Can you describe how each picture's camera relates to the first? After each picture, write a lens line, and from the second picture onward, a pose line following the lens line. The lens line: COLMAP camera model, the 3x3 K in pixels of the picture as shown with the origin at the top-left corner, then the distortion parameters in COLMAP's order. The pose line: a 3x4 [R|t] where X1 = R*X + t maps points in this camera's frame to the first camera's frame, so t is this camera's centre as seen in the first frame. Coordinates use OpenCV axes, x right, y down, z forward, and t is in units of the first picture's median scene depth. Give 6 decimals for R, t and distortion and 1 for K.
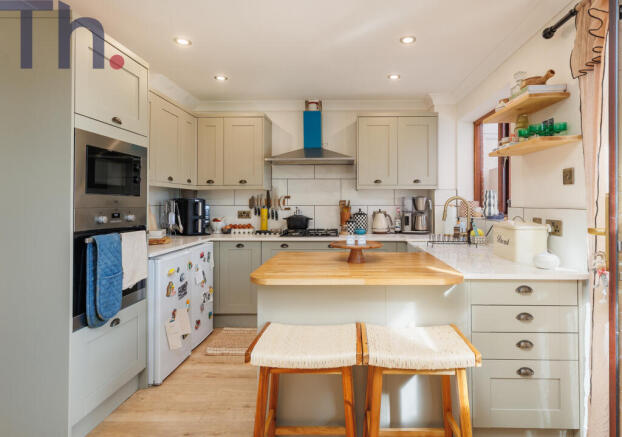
lens RADIAL K [[323.0, 0, 375.4], [0, 323.0, 200.8], [0, 0, 1]] dist [0.024861, -0.000136]
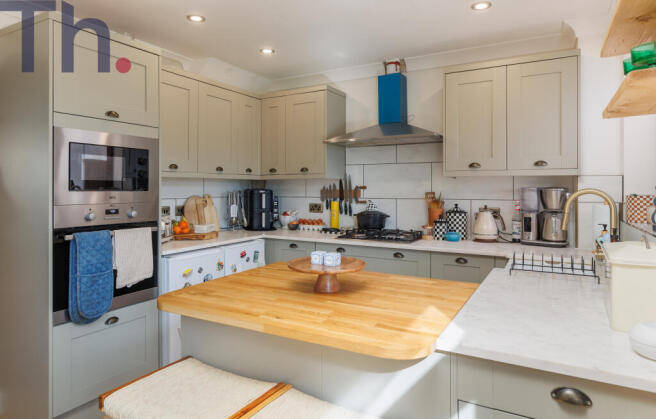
lens RADIAL K [[402.6, 0, 338.4], [0, 402.6, 190.9], [0, 0, 1]] dist [0.000333, 0.001435]
pose [[0.876813, 0.006520, -0.480788, 0.157206], [-0.002320, 0.999954, 0.009330, -0.012429], [0.480827, -0.007065, 0.876787, 0.115109]]
